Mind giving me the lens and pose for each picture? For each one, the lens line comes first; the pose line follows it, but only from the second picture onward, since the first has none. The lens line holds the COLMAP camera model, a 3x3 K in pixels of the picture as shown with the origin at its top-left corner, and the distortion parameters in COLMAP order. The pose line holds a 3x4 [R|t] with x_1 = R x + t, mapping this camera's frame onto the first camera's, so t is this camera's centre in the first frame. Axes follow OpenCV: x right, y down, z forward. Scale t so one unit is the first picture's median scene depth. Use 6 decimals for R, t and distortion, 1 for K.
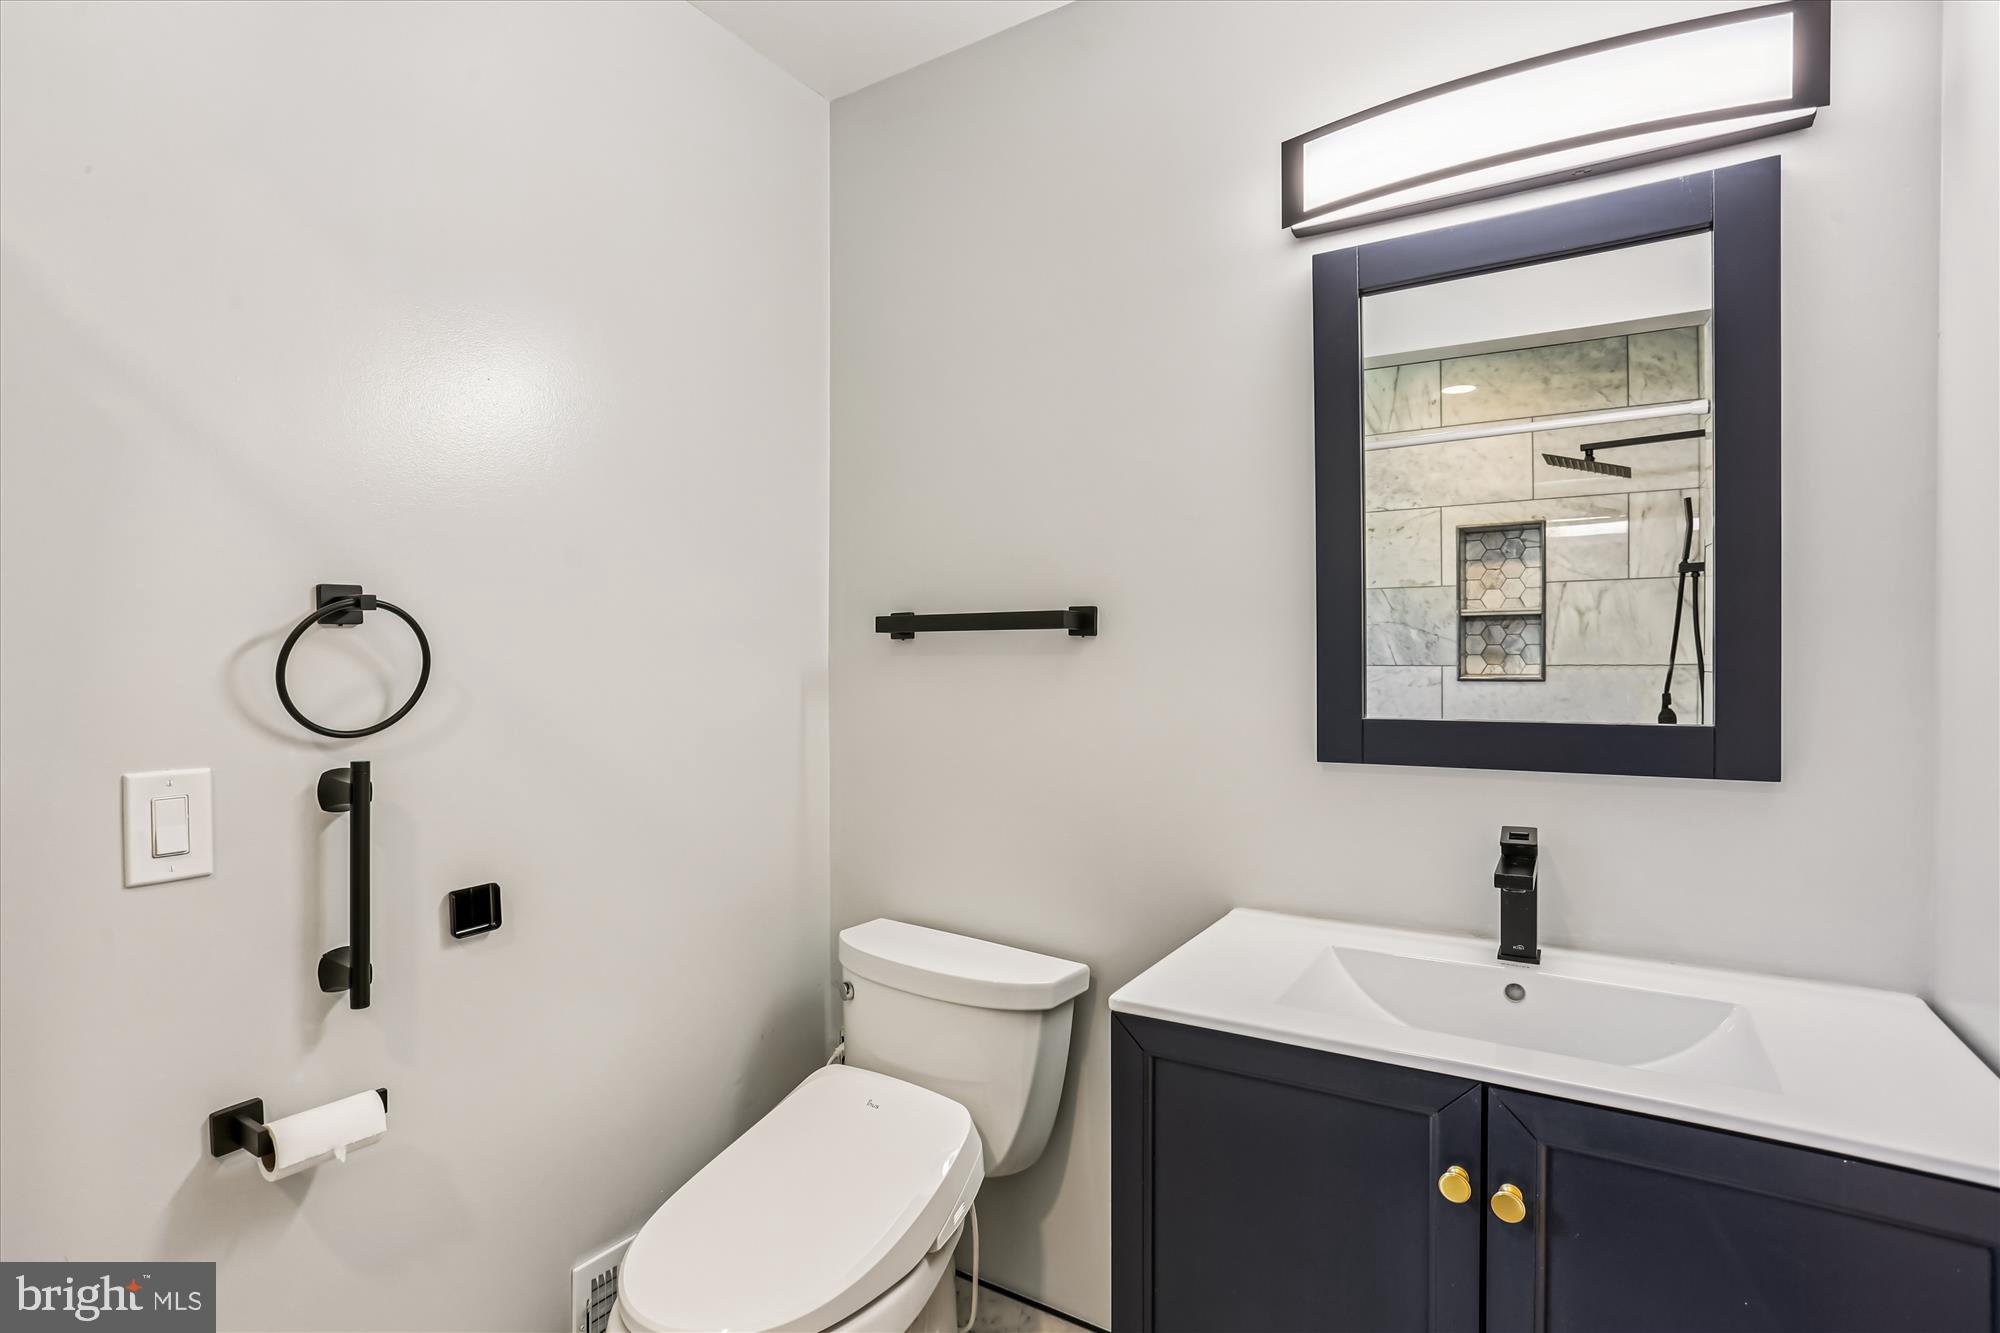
lens RADIAL K [[974.3, 0, 993.0], [0, 974.3, 669.9], [0, 0, 1]] dist [-0.034870, 0.012445]
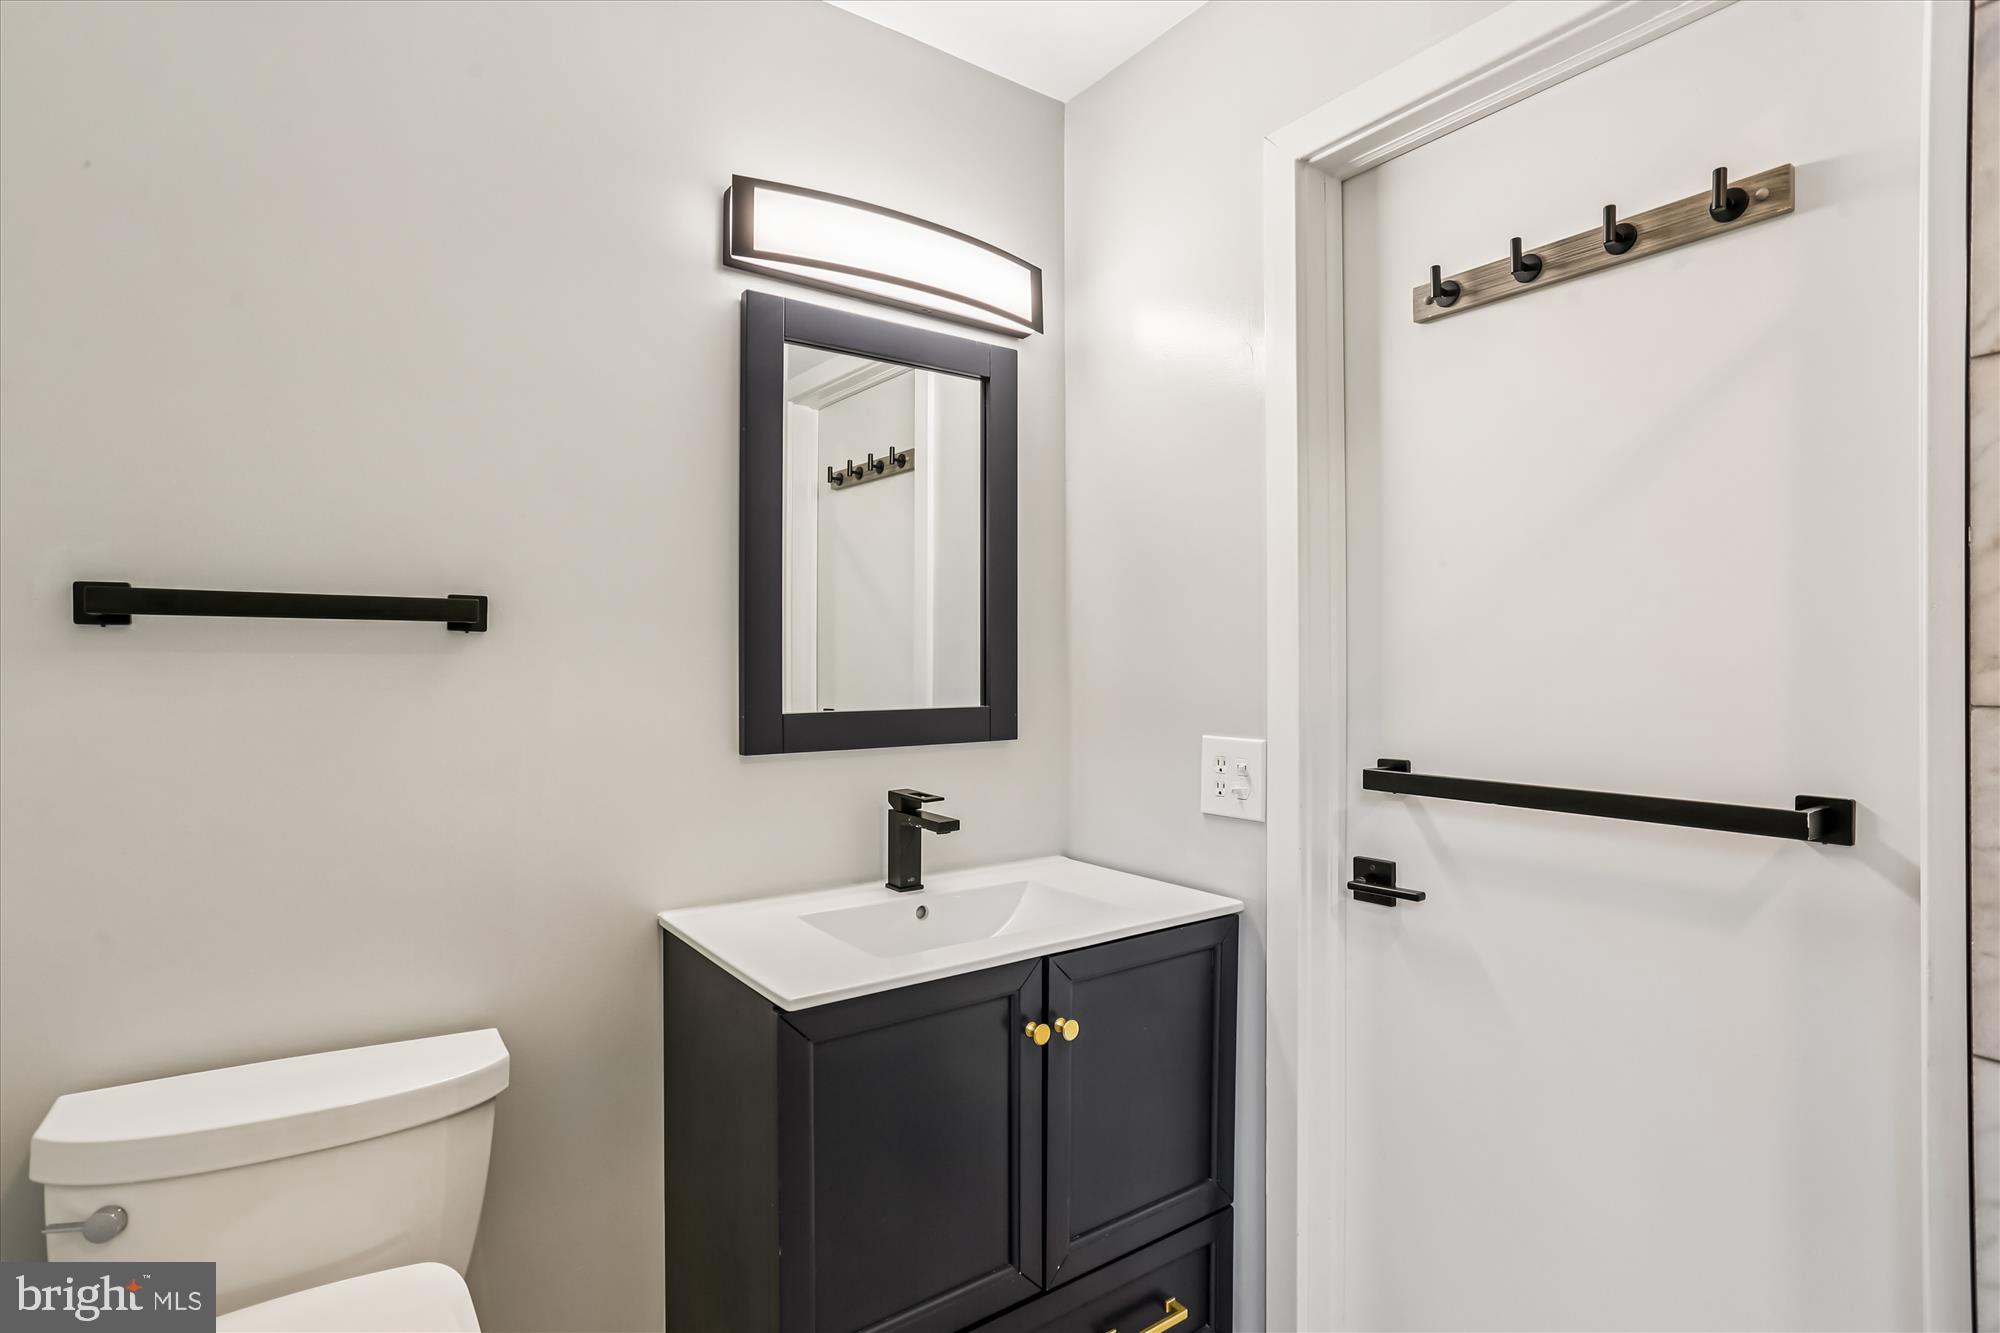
lens RADIAL K [[974.3, 0, 991.6], [0, 974.3, 662.5], [0, 0, 1]] dist [-0.034870, 0.012445]
pose [[0.381839, 0.002141, 0.924226, -0.582425], [0.001207, 0.999995, -0.002815, -0.007351], [-0.924228, 0.002191, 0.381835, 0.341216]]
